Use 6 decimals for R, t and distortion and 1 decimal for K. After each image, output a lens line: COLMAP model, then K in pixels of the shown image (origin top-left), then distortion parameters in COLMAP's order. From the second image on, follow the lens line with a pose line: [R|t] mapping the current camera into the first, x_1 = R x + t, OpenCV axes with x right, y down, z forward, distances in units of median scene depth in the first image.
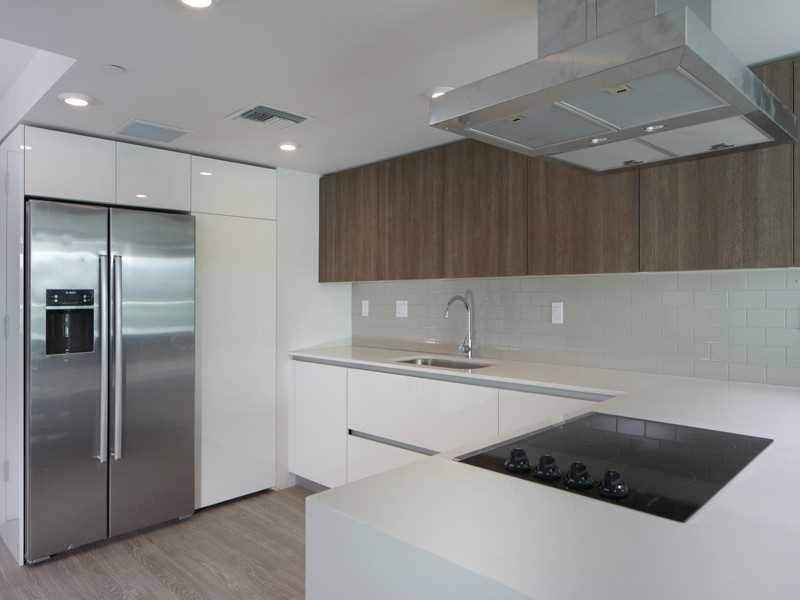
lens RADIAL K [[564.9, 0, 408.2], [0, 564.9, 298.3], [0, 0, 1]] dist [-0.009086, 0.004011]
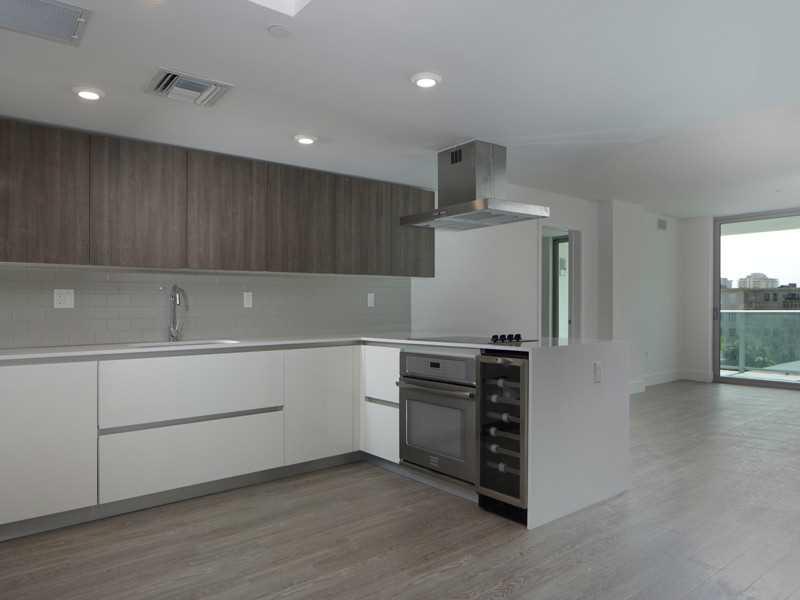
lens RADIAL K [[564.9, 0, 403.4], [0, 564.9, 305.0], [0, 0, 1]] dist [-0.009086, 0.004011]
pose [[0.137016, 0.005658, 0.990553, -1.018169], [0.011492, 0.999907, -0.007301, 0.051620], [-0.990502, 0.012383, 0.136938, 0.442738]]
